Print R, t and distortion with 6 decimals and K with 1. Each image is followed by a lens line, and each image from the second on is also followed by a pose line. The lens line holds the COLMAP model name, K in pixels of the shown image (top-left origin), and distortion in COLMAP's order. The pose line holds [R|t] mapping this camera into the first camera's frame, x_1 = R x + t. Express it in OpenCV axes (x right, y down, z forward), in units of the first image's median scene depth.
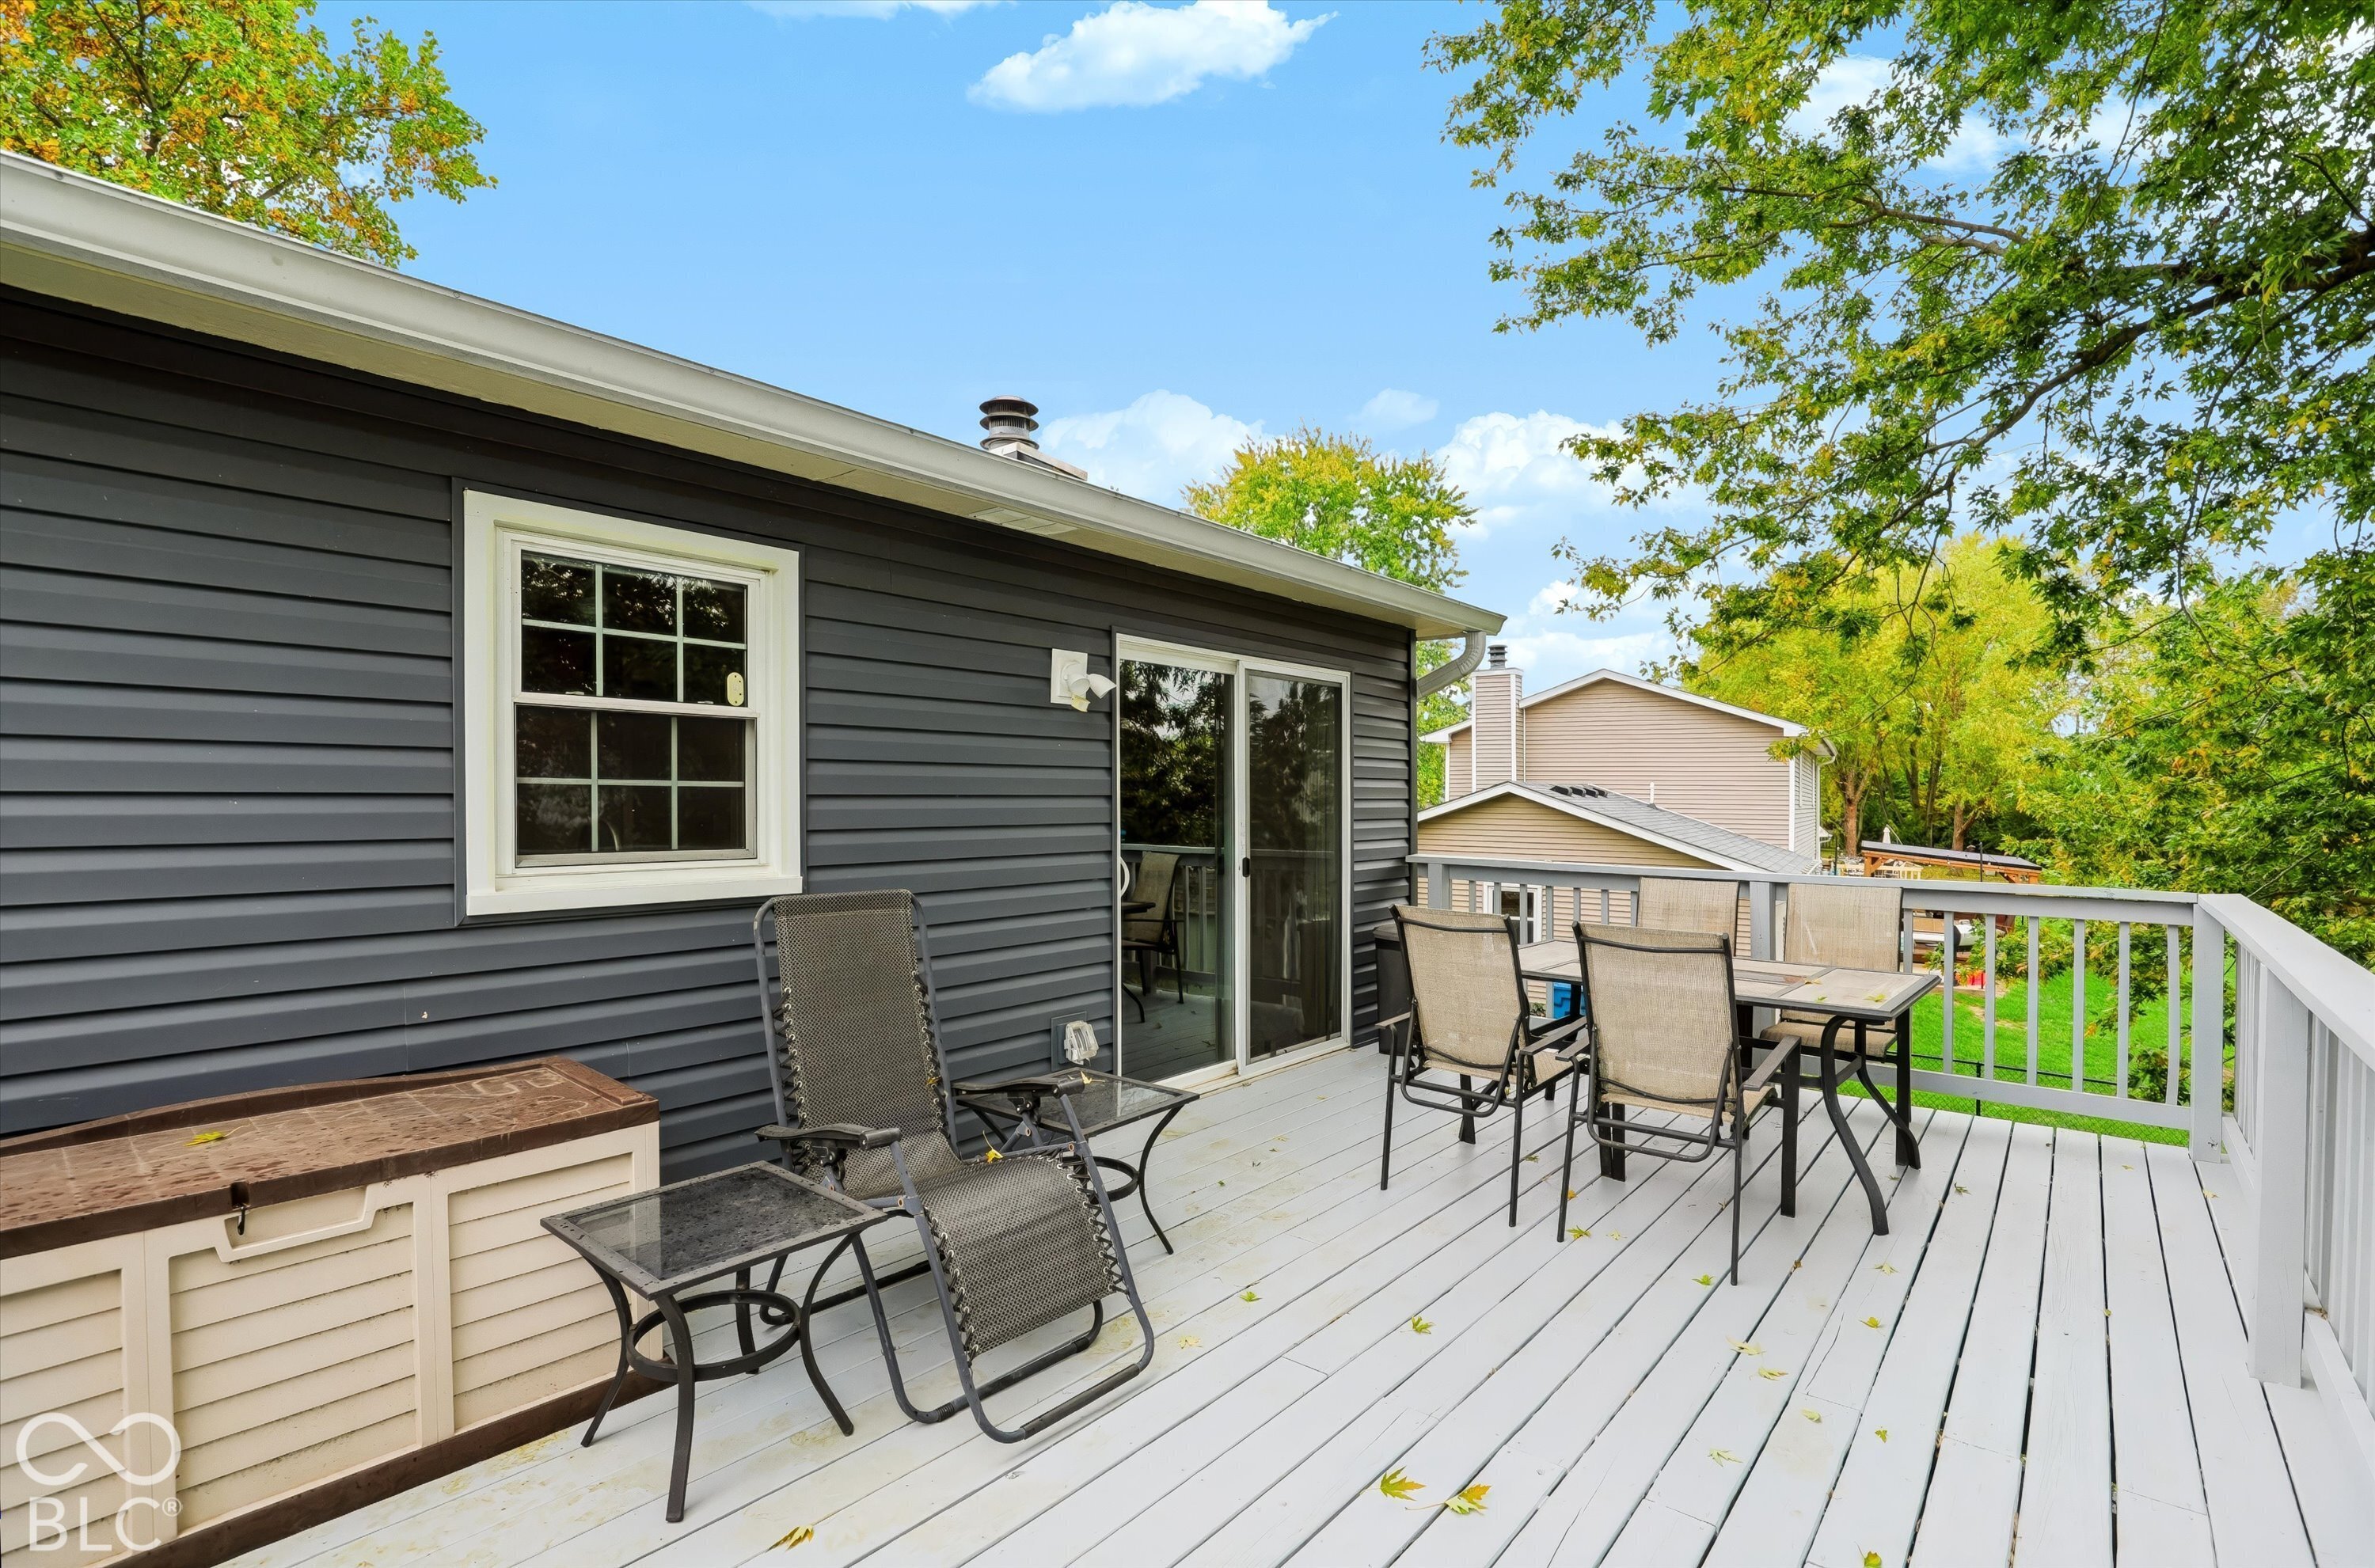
lens RADIAL K [[1106.7, 0, 1187.5], [0, 1106.7, 784.0], [0, 0, 1]] dist [-0.026793, 0.005938]
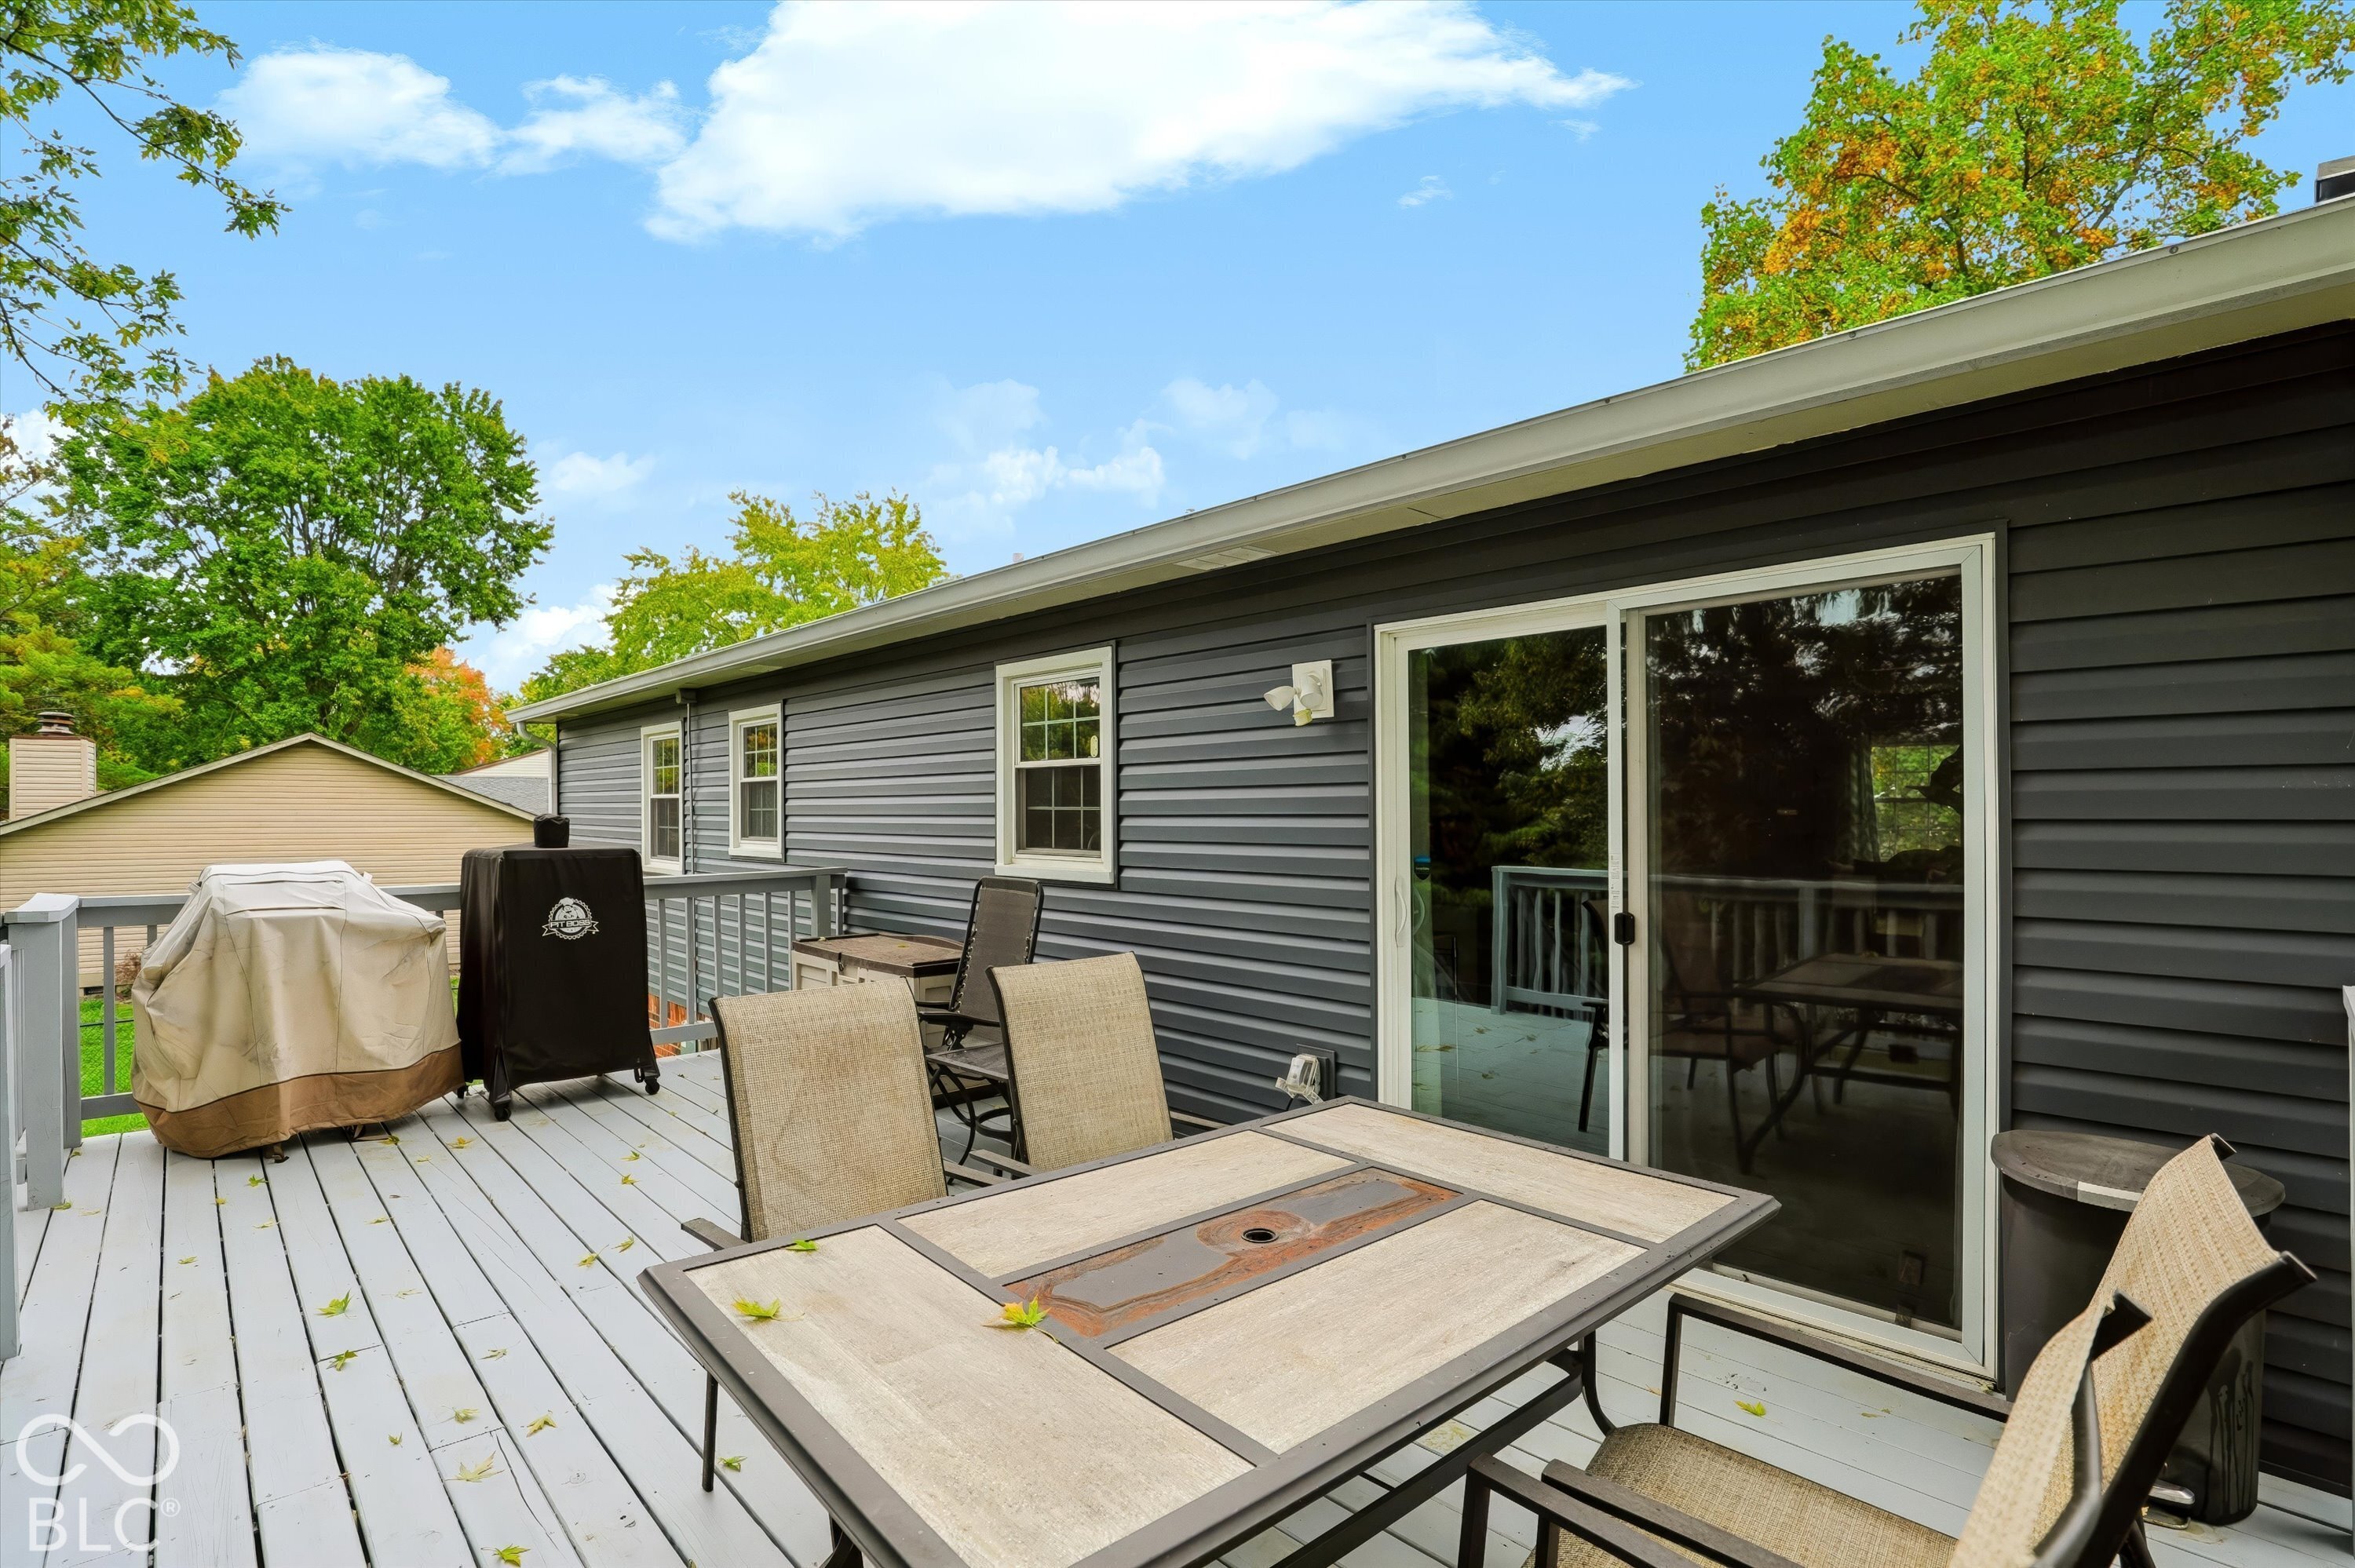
lens RADIAL K [[1113.7, 0, 1173.0], [0, 1113.7, 815.7], [0, 0, 1]] dist [-0.023849, -0.000081]
pose [[-0.134907, -0.007768, -0.990828, 1.188577], [0.001635, 0.999966, -0.008062, 0.024613], [0.990857, -0.002708, -0.134889, 1.420301]]
